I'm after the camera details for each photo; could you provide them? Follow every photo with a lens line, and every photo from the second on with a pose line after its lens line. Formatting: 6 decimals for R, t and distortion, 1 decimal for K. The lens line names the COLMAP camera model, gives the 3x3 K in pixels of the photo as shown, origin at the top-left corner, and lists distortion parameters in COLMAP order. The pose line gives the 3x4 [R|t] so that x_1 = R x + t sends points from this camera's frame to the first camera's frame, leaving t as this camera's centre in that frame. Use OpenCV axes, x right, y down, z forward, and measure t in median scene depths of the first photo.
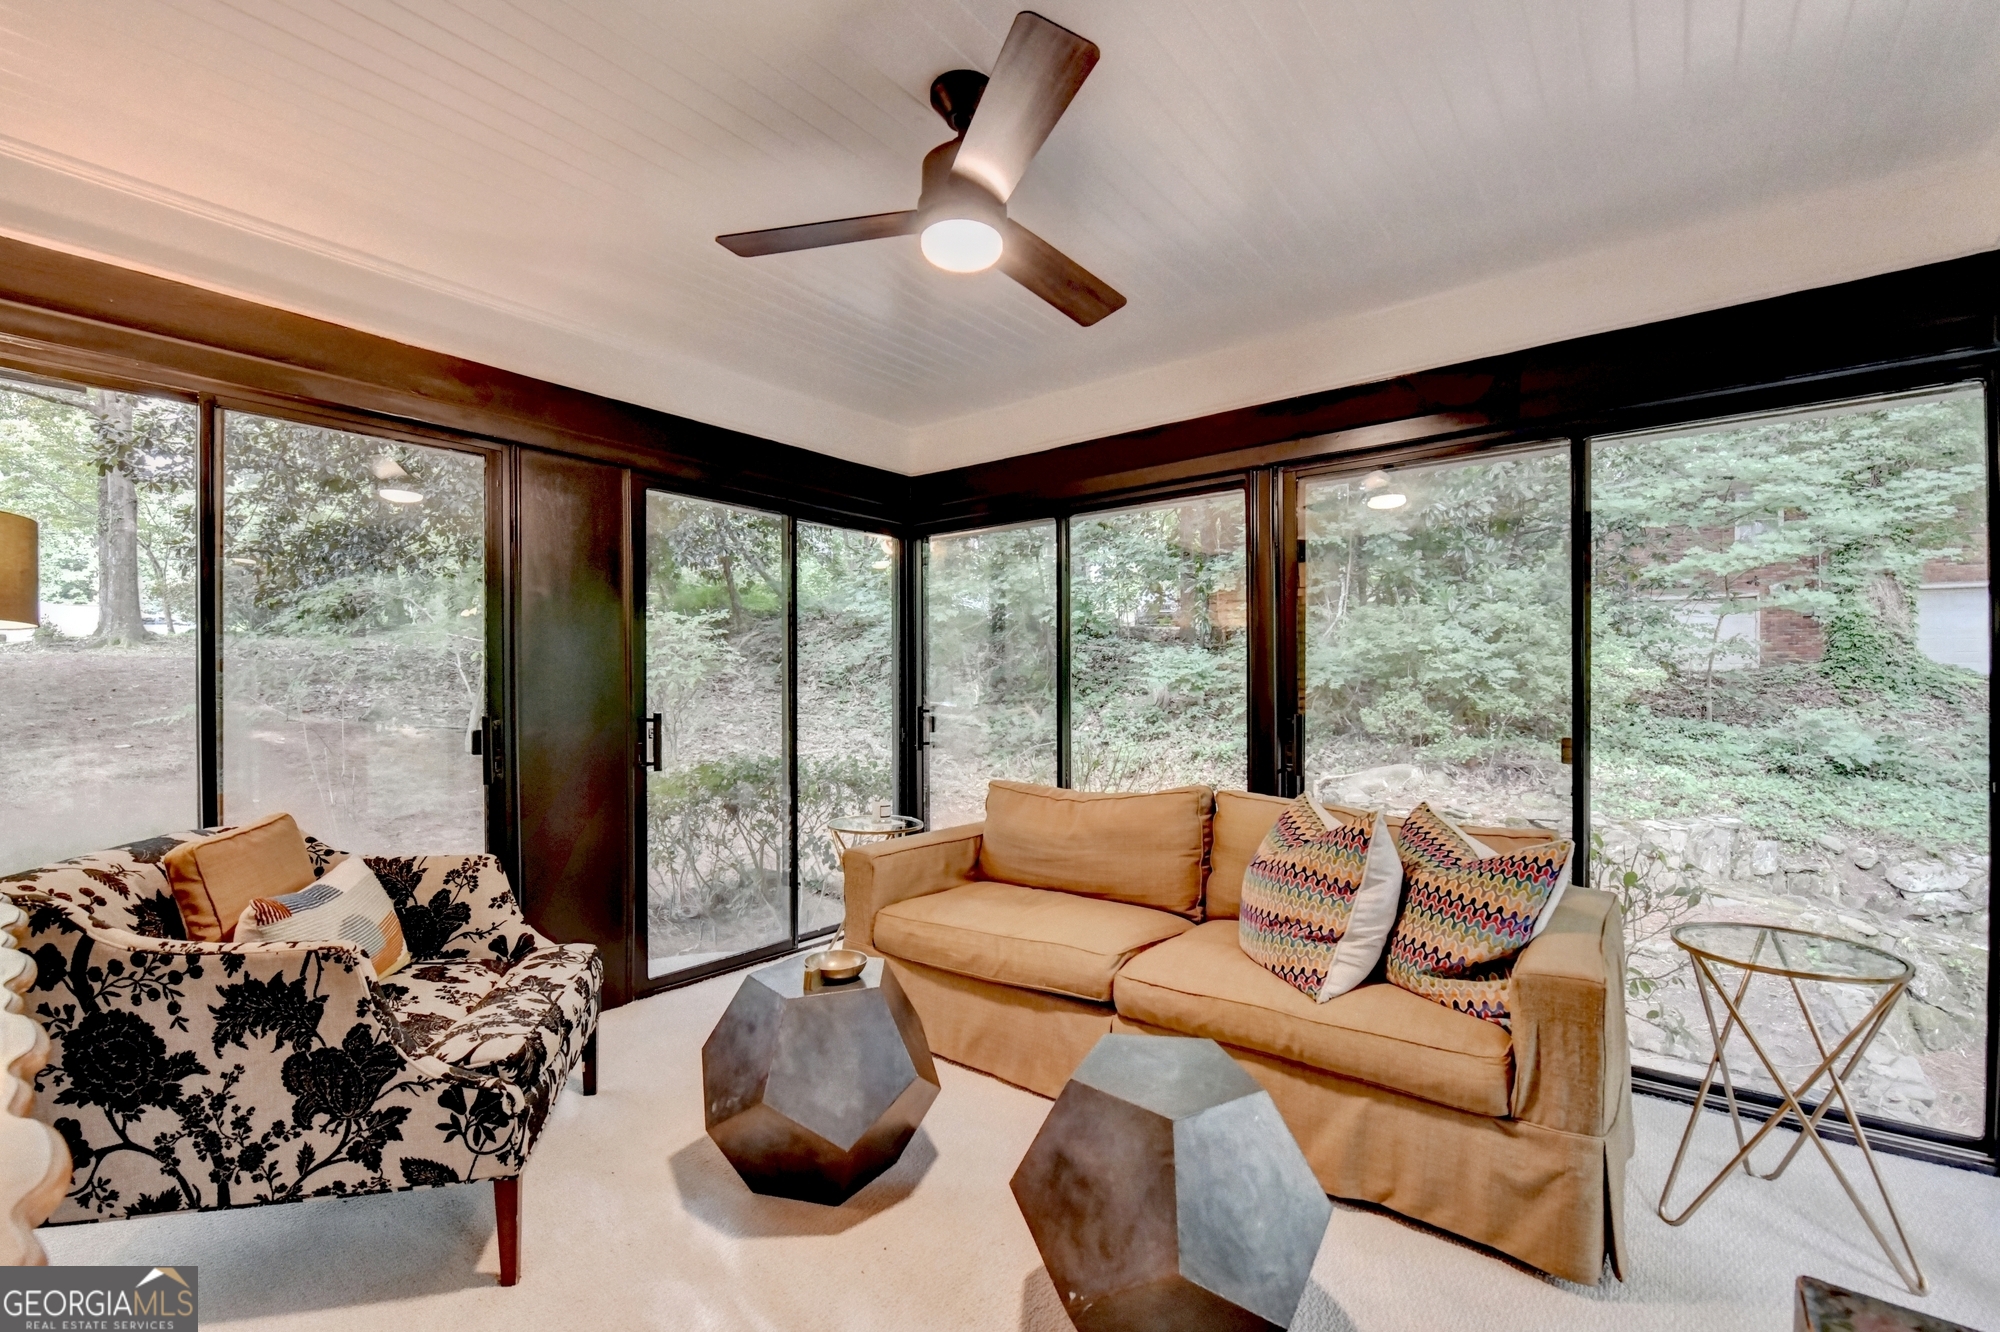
lens RADIAL K [[847.0, 0, 994.2], [0, 847.0, 675.5], [0, 0, 1]] dist [-0.001999, -0.000561]
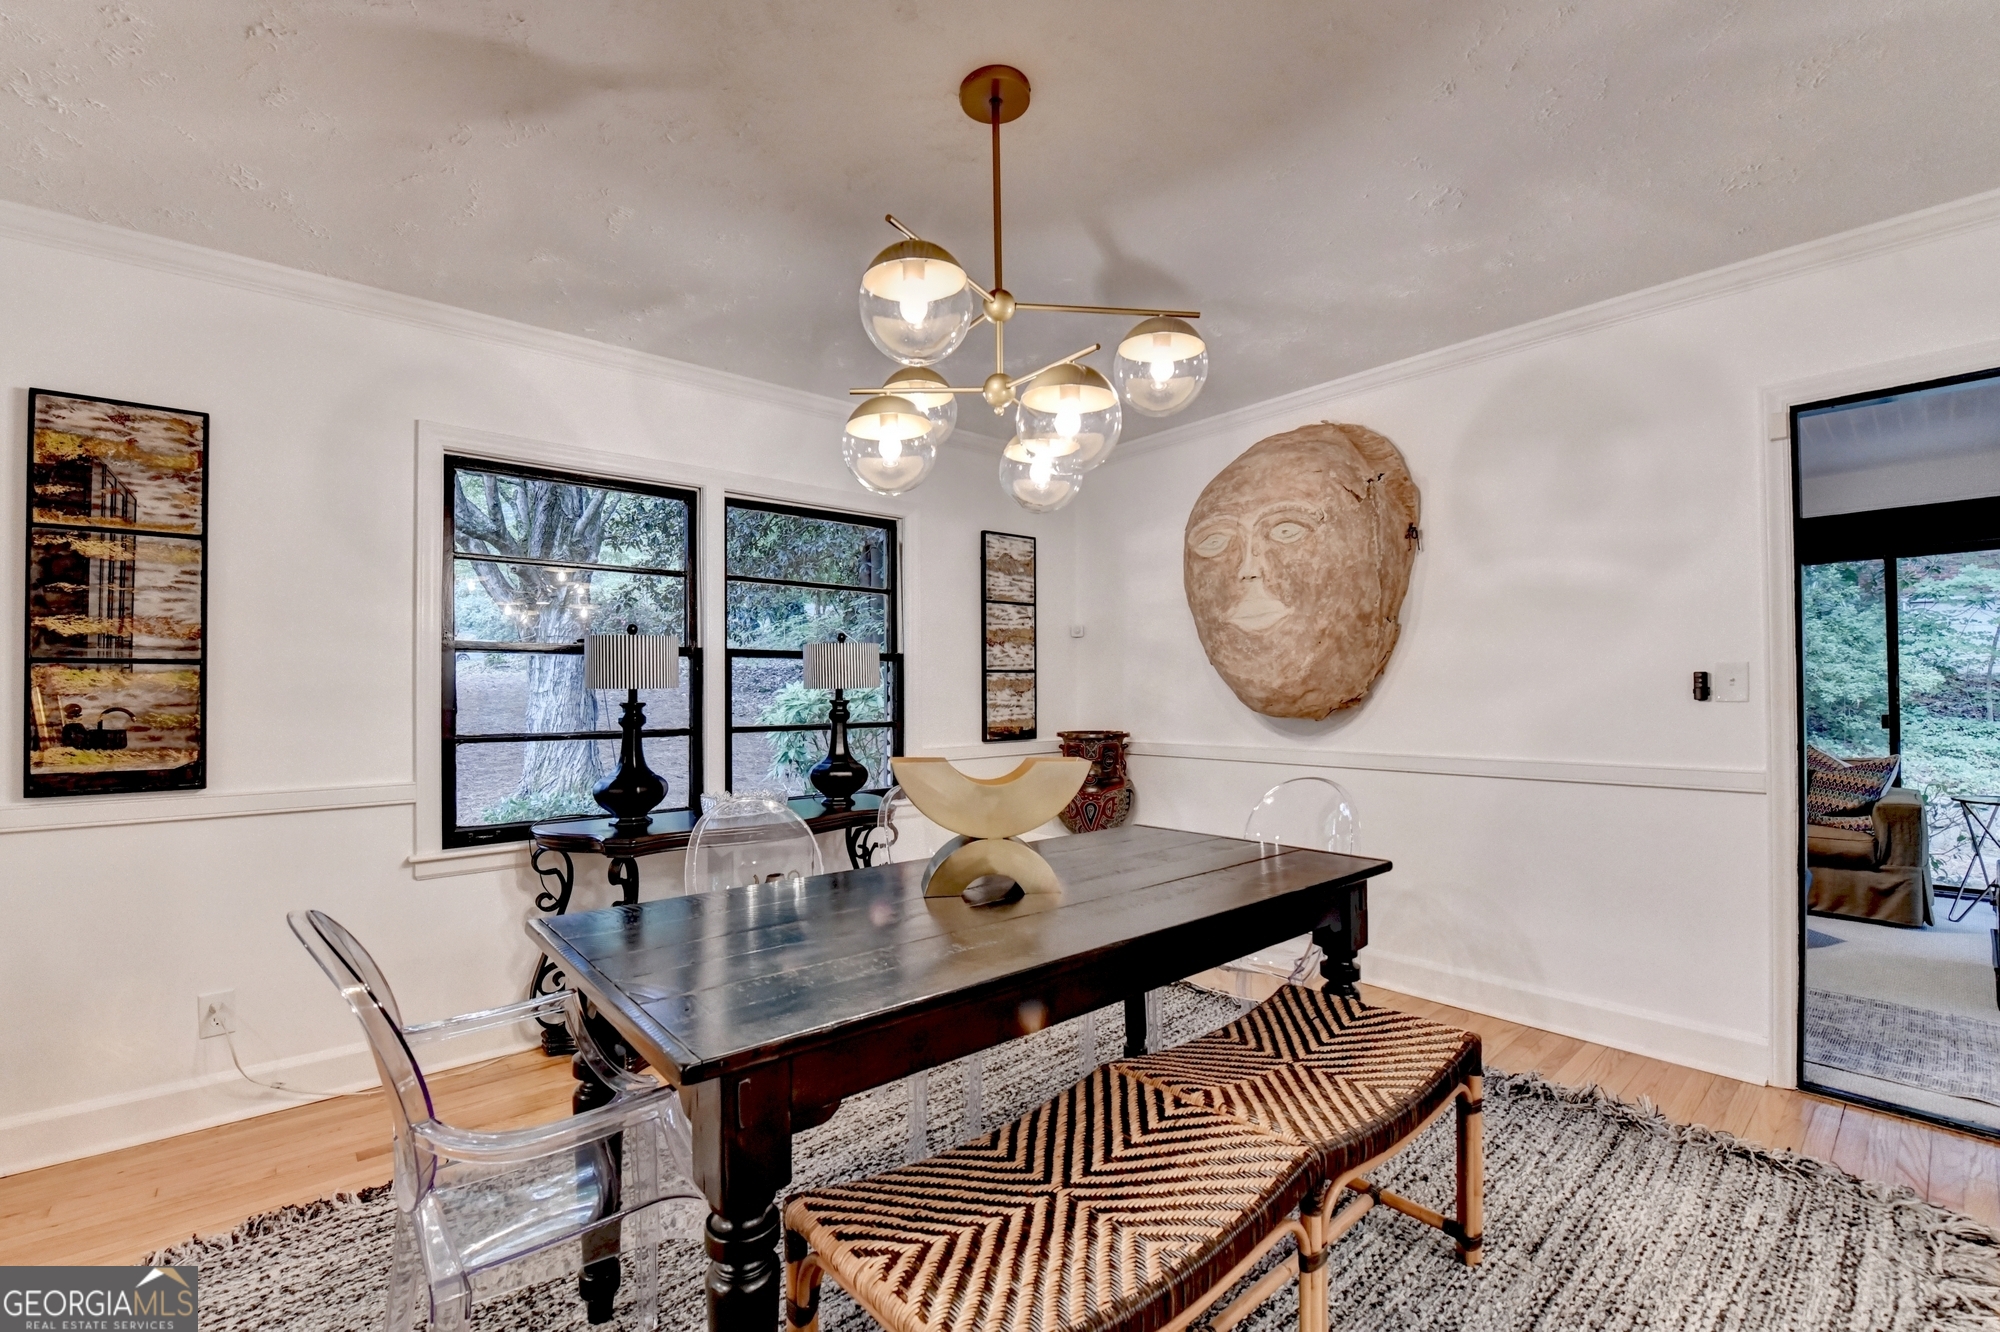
lens RADIAL K [[847.0, 0, 1006.3], [0, 847.0, 672.4], [0, 0, 1]] dist [-0.001999, -0.000561]
pose [[0.986369, -0.009958, -0.164246, -0.239933], [0.007626, 0.999861, -0.014825, -0.002019], [0.164370, 0.013371, 0.986308, -0.299590]]
